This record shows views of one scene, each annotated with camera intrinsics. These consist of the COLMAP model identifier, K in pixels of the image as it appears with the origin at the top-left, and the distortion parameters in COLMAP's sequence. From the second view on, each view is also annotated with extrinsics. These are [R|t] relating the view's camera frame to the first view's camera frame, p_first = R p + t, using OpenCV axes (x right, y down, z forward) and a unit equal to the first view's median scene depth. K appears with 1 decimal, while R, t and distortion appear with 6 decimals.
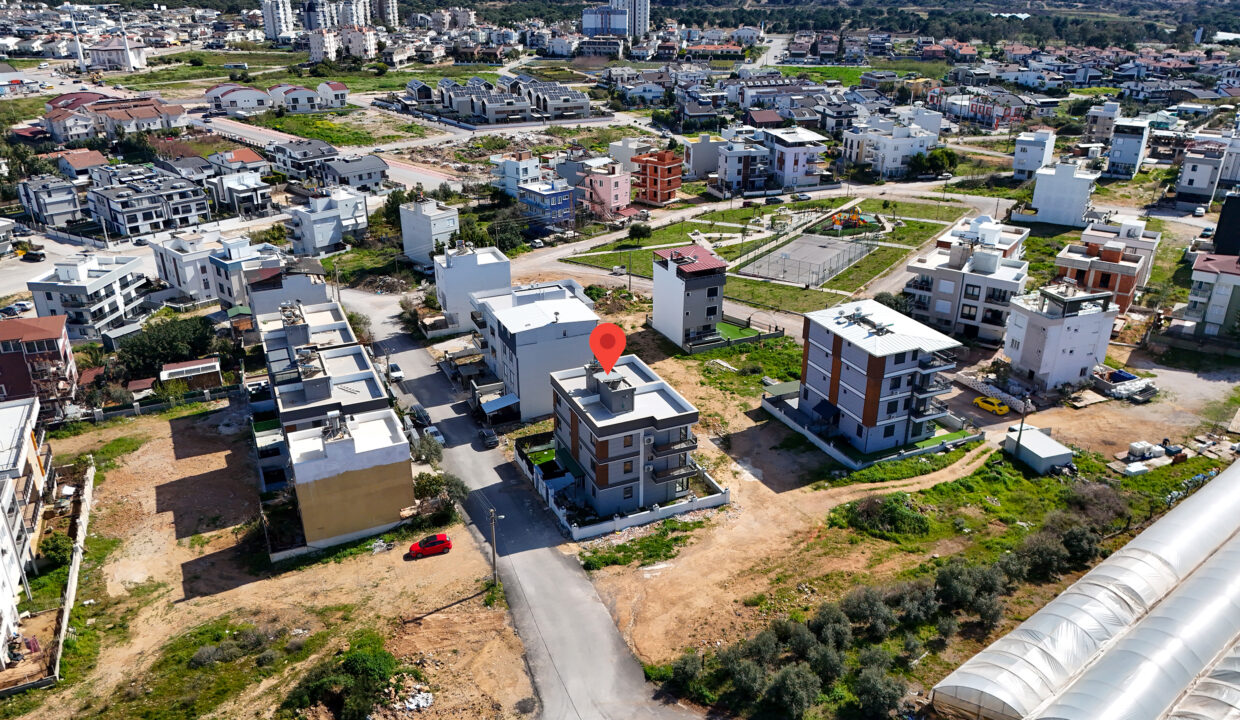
lens RADIAL K [[908.3, 0, 622.8], [0, 908.3, 350.1], [0, 0, 1]] dist [0.058356, -0.048340]
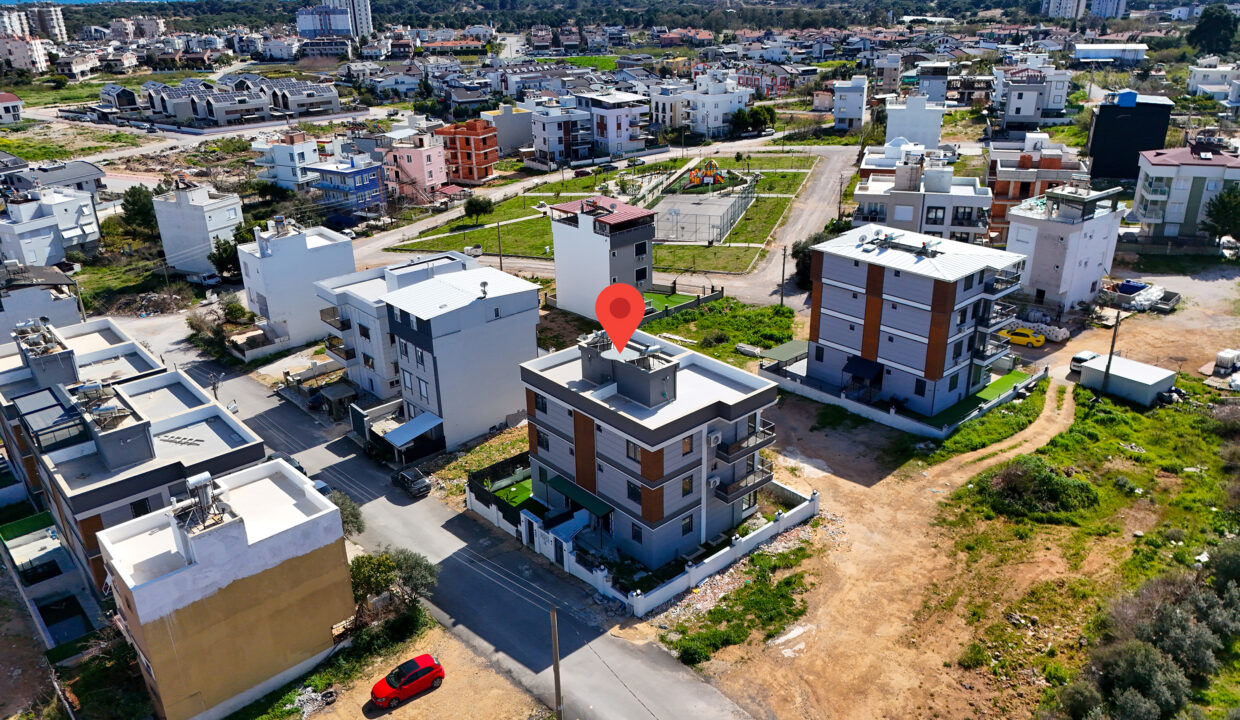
lens RADIAL K [[908.3, 0, 617.1], [0, 908.3, 357.4], [0, 0, 1]] dist [0.058356, -0.048340]
pose [[0.955502, -0.135303, 0.262126, -0.150159], [0.137810, 0.990419, 0.008885, 0.019869], [-0.260817, 0.027634, 0.964993, 0.294768]]
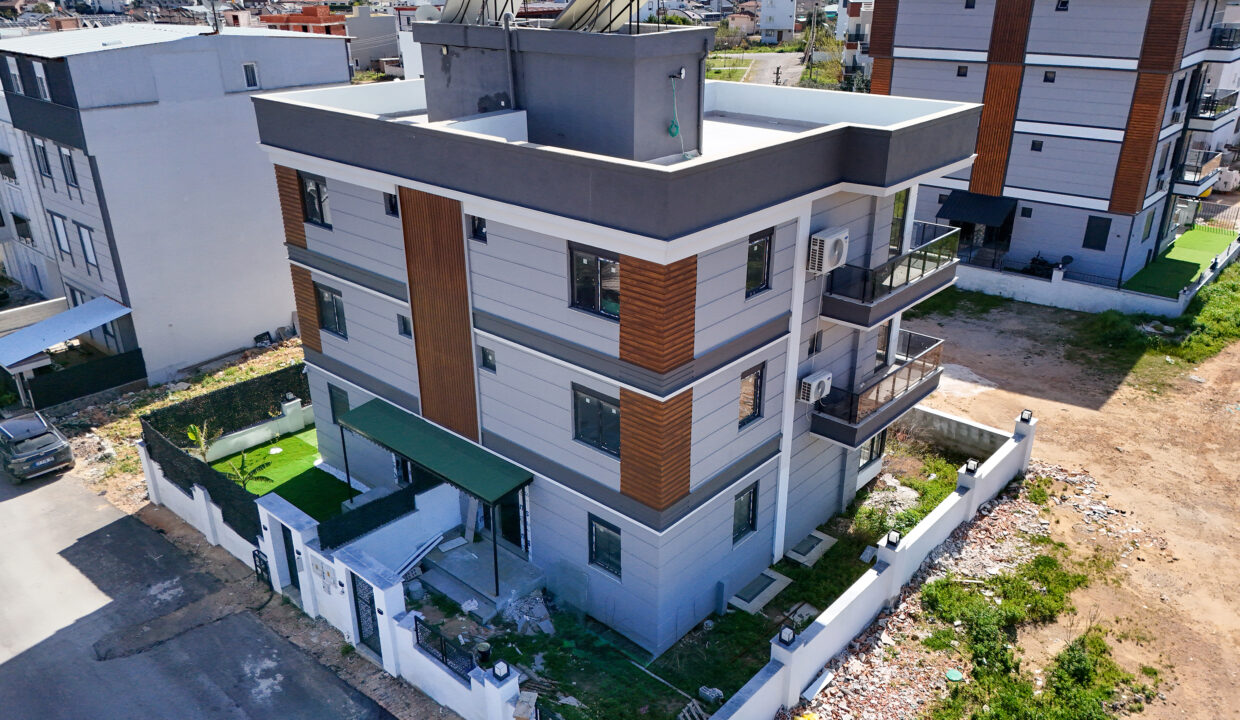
lens RADIAL K [[908.3, 0, 619.3], [0, 908.3, 366.1], [0, 0, 1]] dist [0.058356, -0.048340]
pose [[0.913223, -0.170132, 0.370242, -0.076300], [0.166478, 0.985148, 0.042064, 0.081780], [-0.371899, 0.023223, 0.927983, 0.615895]]
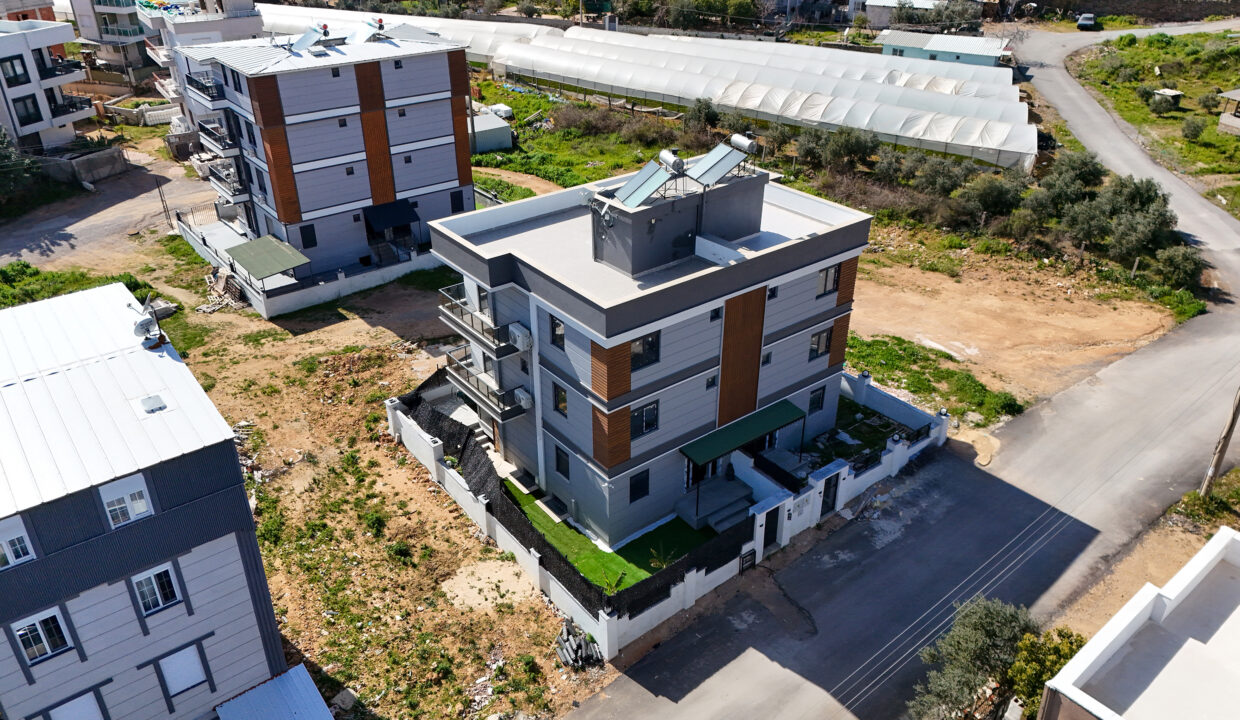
lens RADIAL K [[908.3, 0, 621.1], [0, 908.3, 362.0], [0, 0, 1]] dist [0.058356, -0.048340]
pose [[-0.239280, -0.483877, 0.841789, -0.284721], [0.381493, 0.750398, 0.539784, -0.101435], [-0.892865, 0.450296, 0.005041, 0.825102]]
